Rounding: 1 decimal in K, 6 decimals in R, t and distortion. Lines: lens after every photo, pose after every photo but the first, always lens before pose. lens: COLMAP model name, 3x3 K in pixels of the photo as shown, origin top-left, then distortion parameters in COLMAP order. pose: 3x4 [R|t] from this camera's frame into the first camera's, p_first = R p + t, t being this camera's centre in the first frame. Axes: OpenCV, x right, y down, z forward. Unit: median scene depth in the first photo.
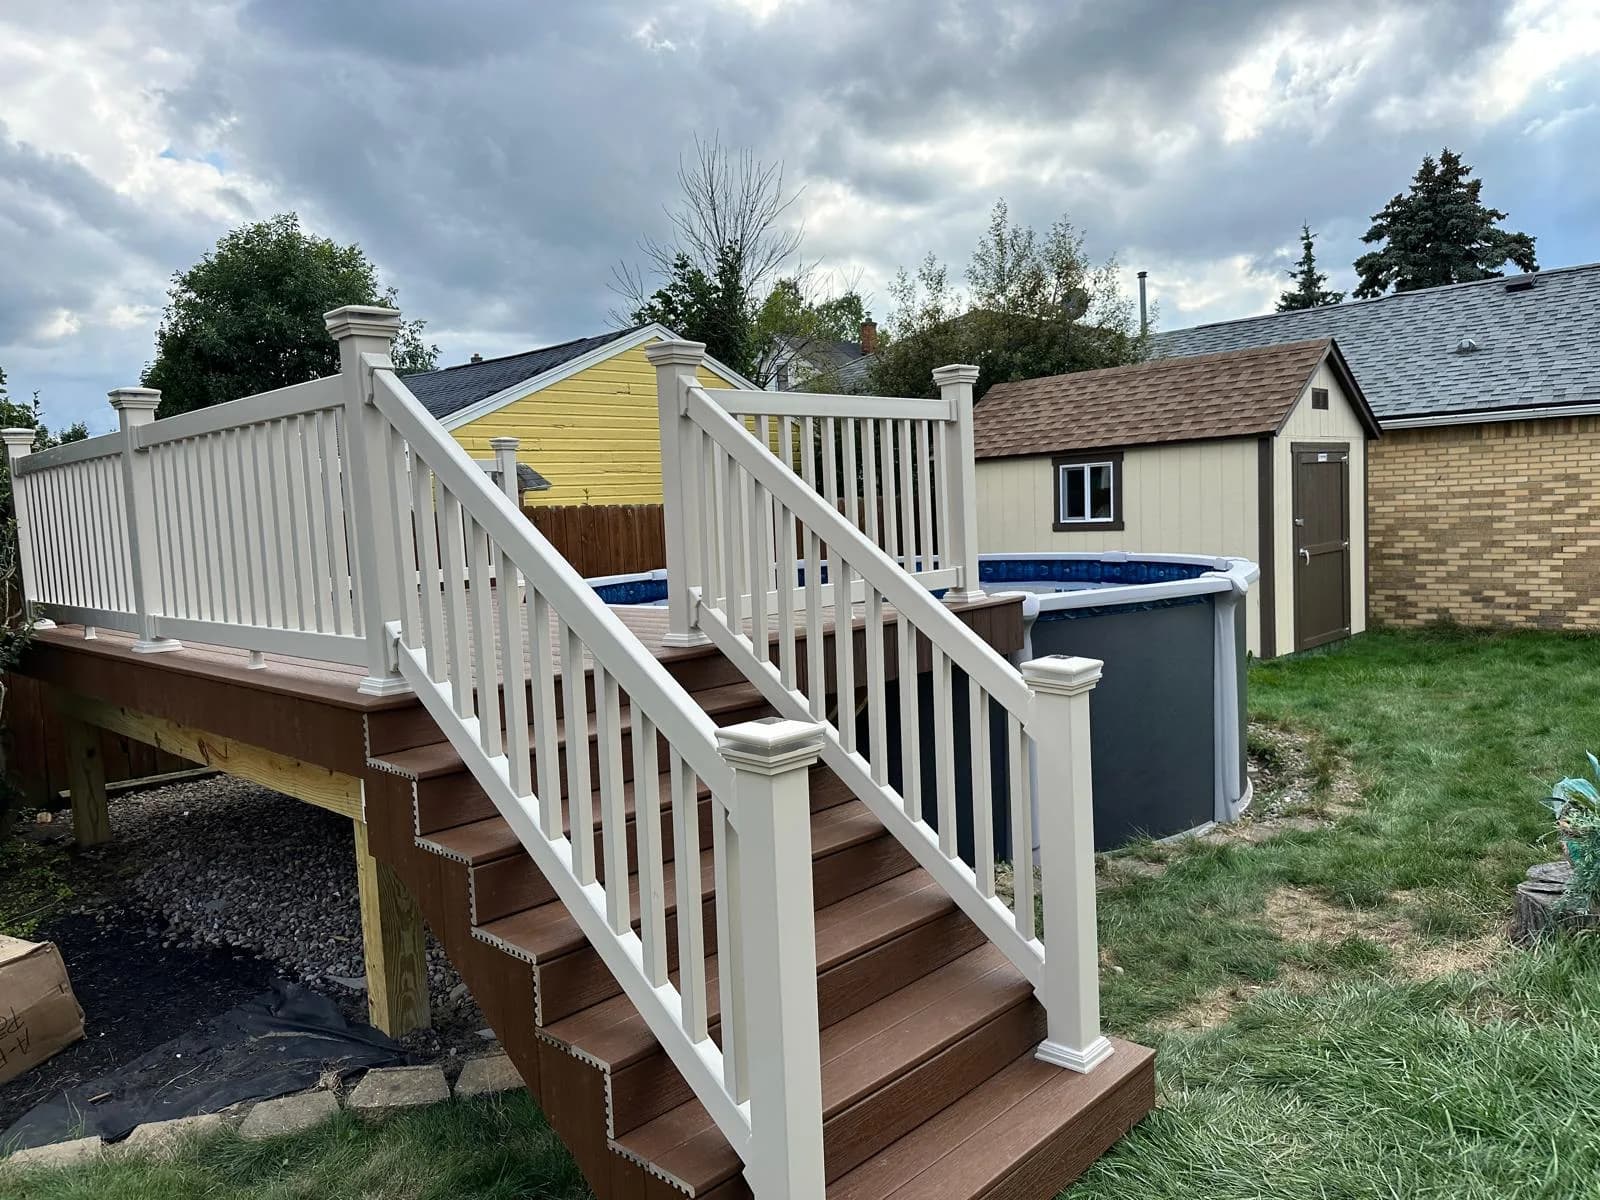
lens RADIAL K [[1133.9, 0, 806.4], [0, 1133.9, 594.0], [0, 0, 1]] dist [0.056105, -0.072500]
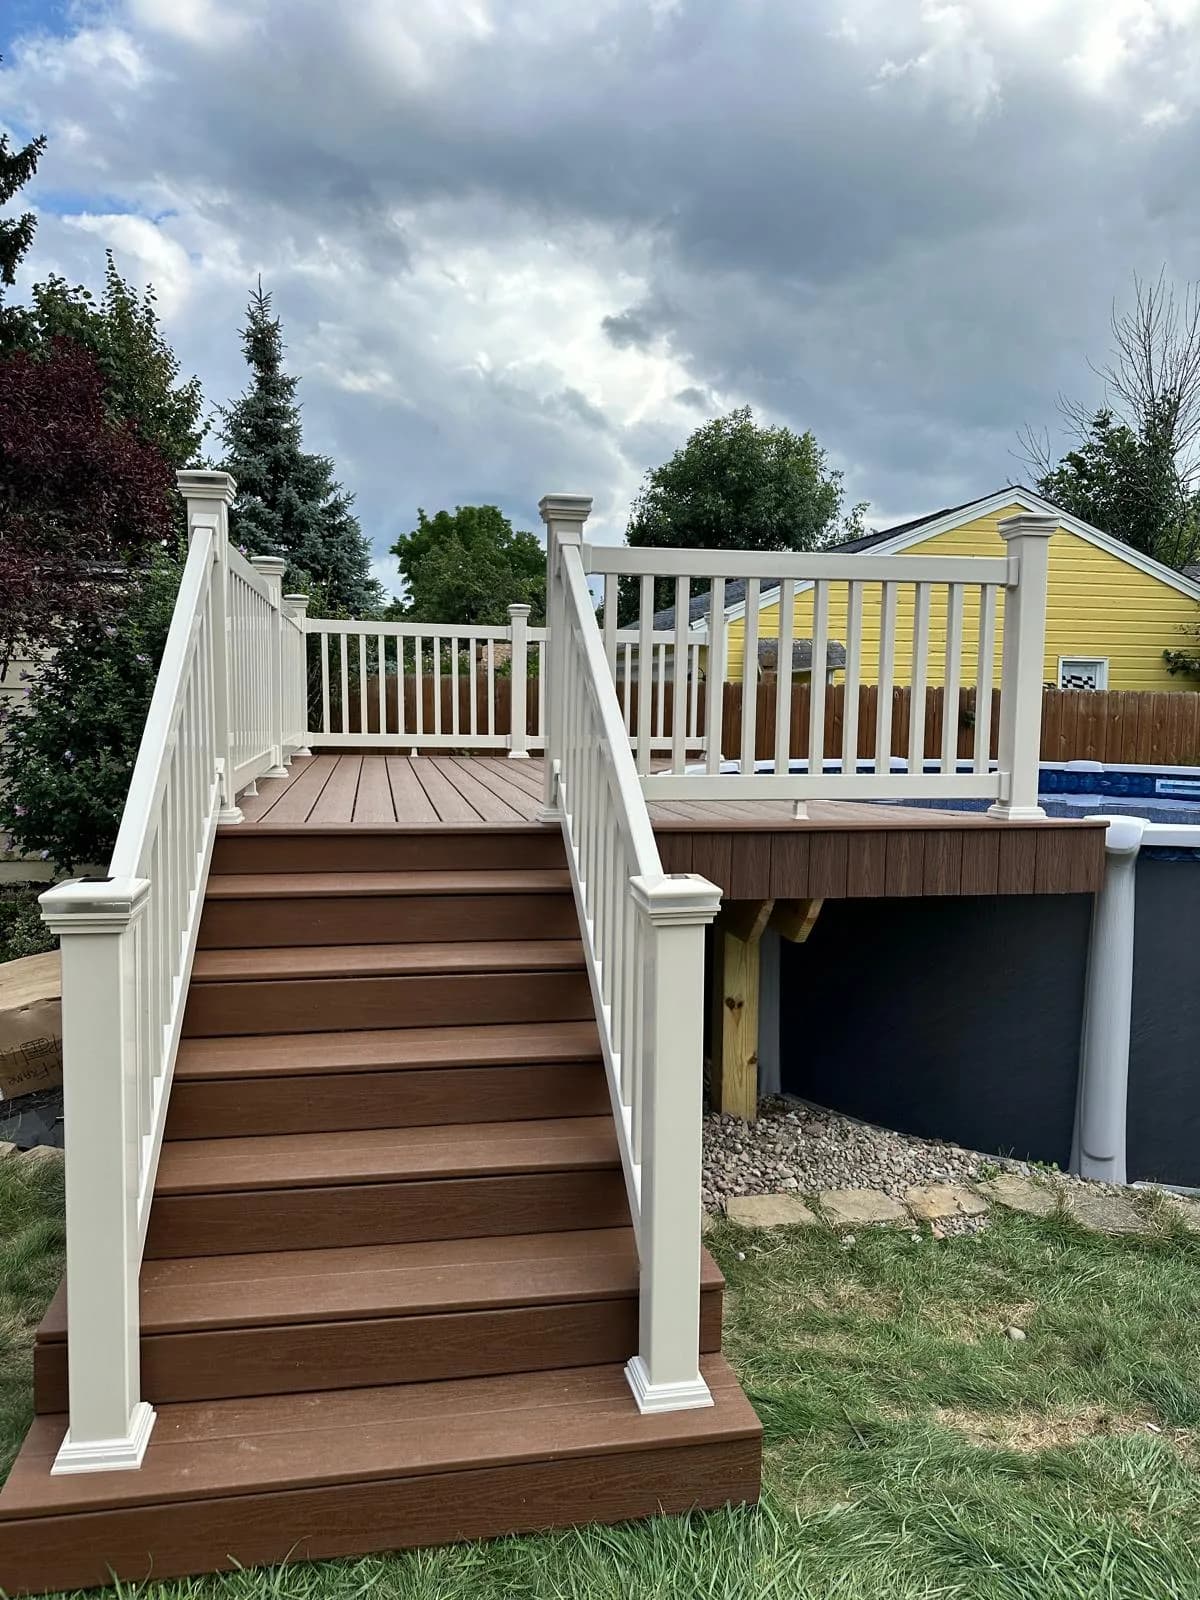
lens RADIAL K [[1133.9, 0, 588.0], [0, 1133.9, 796.9], [0, 0, 1]] dist [0.056105, -0.072500]
pose [[0.813595, 0.104493, -0.571965, 0.160578], [-0.095420, 0.994377, 0.045935, -0.007409], [0.573548, 0.017204, 0.818991, 0.087325]]
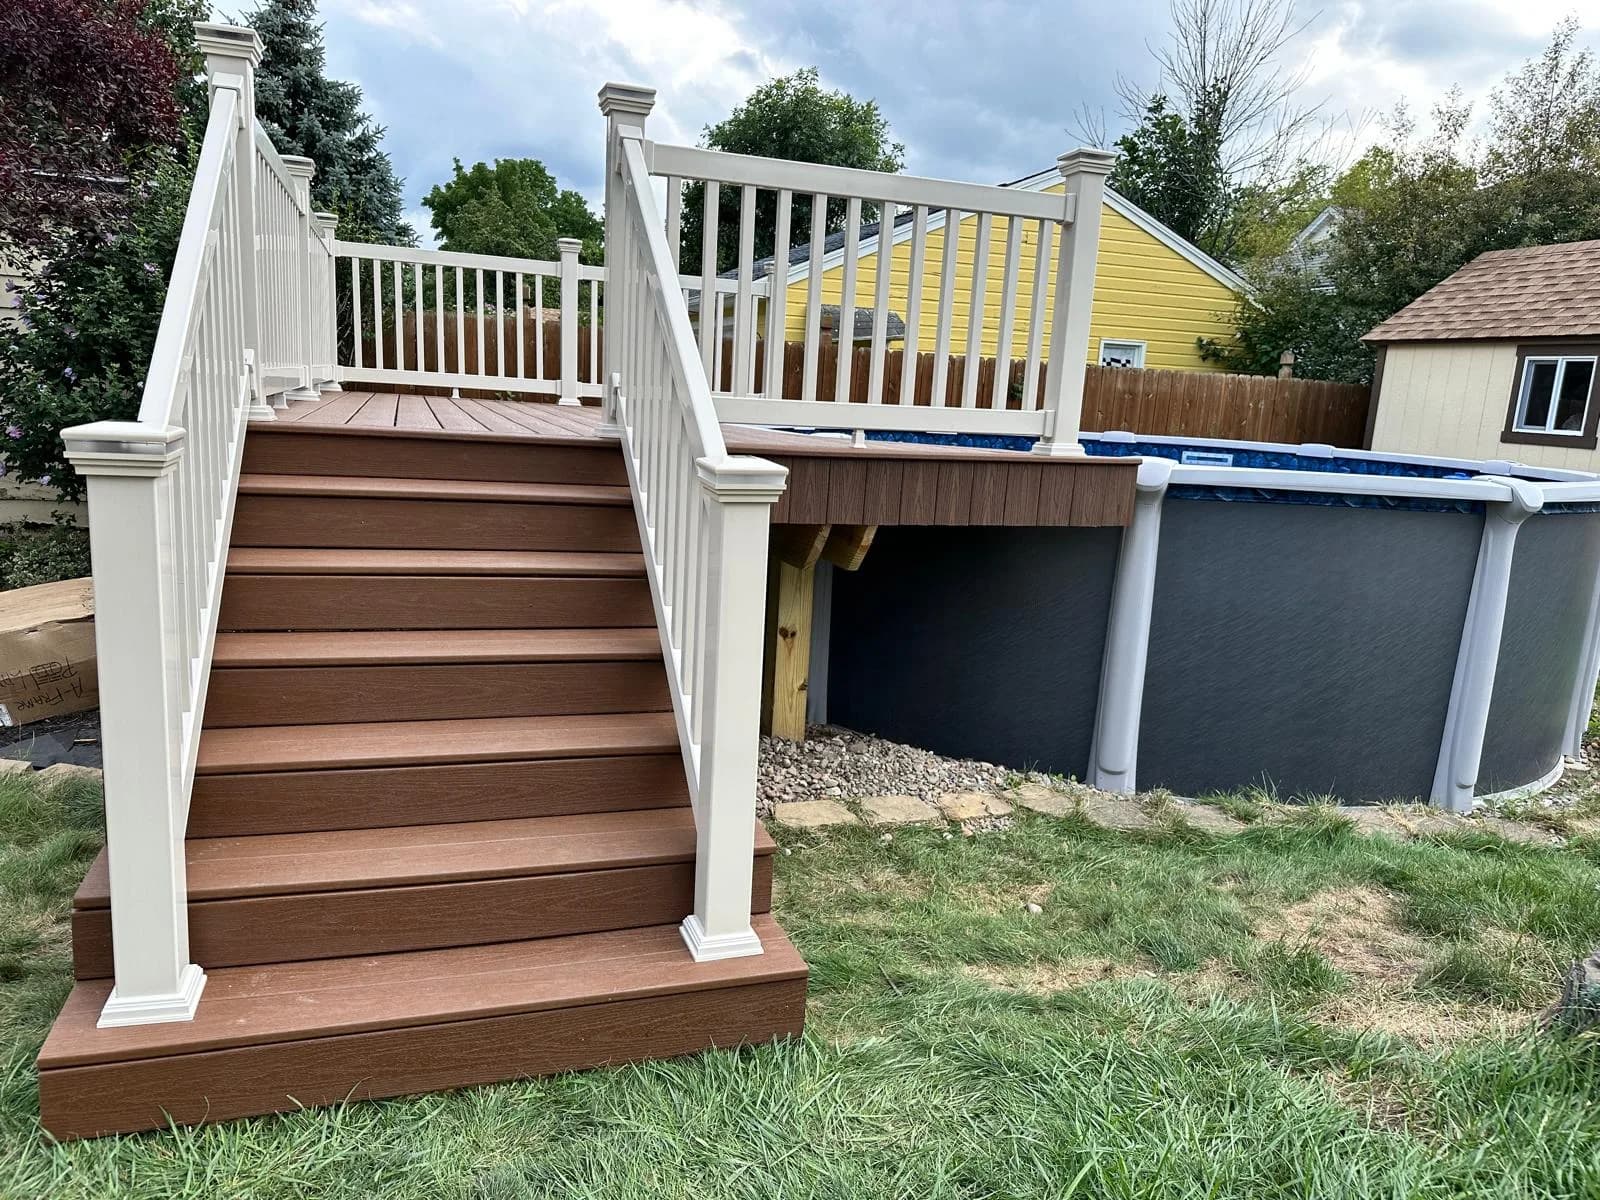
lens RADIAL K [[1133.9, 0, 801.1], [0, 1133.9, 613.0], [0, 0, 1]] dist [0.056105, -0.072500]
pose [[0.883229, 0.181836, -0.432253, 0.161902], [-0.132343, 0.980946, 0.142236, 0.011805], [0.449880, -0.068421, 0.890464, 0.083220]]
